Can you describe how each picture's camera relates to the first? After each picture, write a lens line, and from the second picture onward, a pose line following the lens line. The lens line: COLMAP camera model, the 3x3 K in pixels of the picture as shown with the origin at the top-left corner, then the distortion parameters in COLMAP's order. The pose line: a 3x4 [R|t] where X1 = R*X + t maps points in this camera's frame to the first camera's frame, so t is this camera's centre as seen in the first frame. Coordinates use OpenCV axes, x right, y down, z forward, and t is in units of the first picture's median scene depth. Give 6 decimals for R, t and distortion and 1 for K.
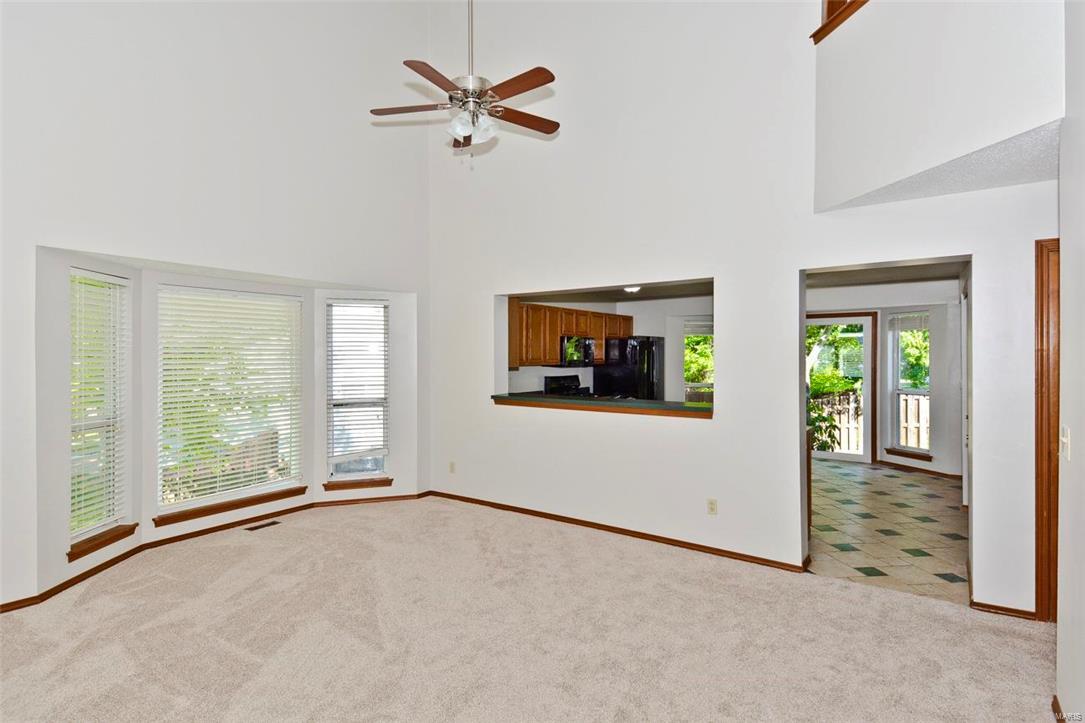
lens RADIAL K [[568.2, 0, 532.0], [0, 568.2, 359.6], [0, 0, 1]] dist [0.030889, -0.016345]
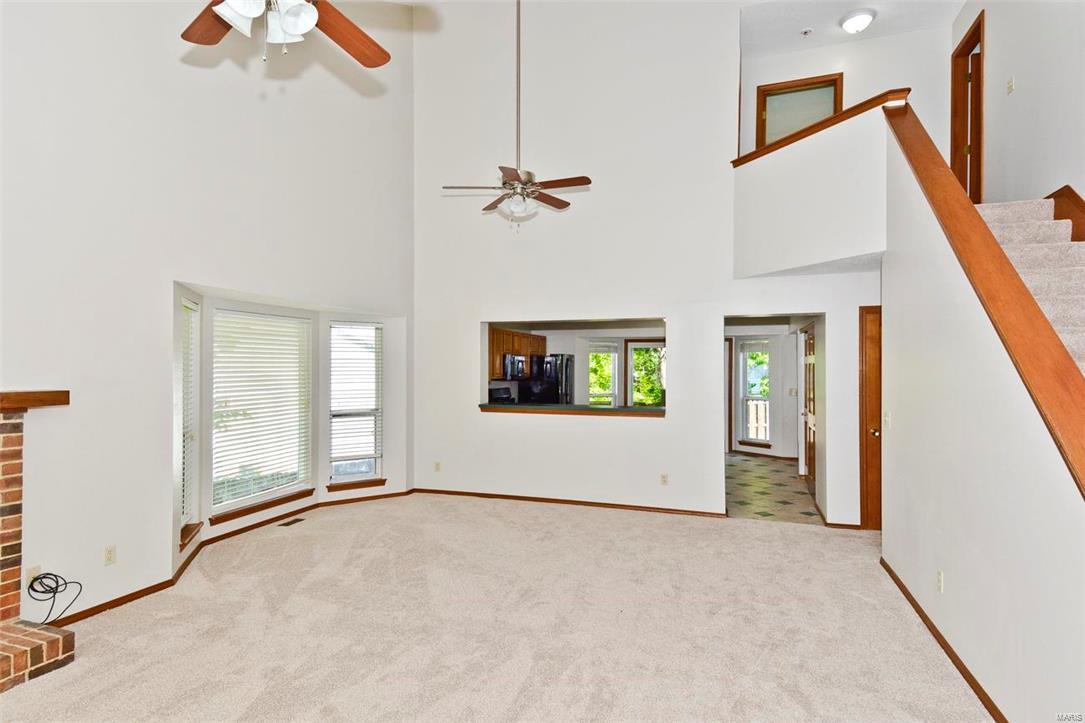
lens RADIAL K [[568.2, 0, 536.0], [0, 568.2, 368.8], [0, 0, 1]] dist [0.030889, -0.016345]
pose [[0.960294, 0.001603, 0.278987, -0.348309], [0.000561, 0.999970, -0.007674, -0.004832], [-0.278991, 0.007525, 0.960264, -0.243871]]
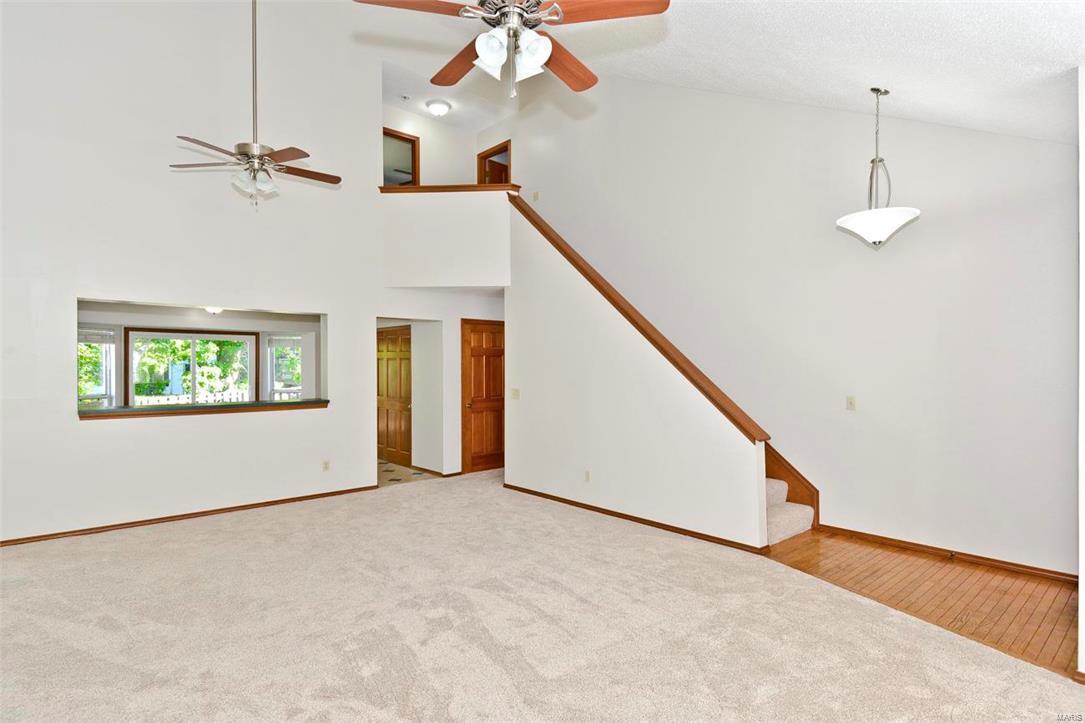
lens RADIAL K [[568.2, 0, 539.0], [0, 568.2, 361.3], [0, 0, 1]] dist [0.030889, -0.016345]
pose [[0.235790, 0.006348, 0.971783, -0.926376], [0.009551, 0.999915, -0.008849, 0.001494], [-0.971757, 0.011368, 0.235710, 0.087975]]
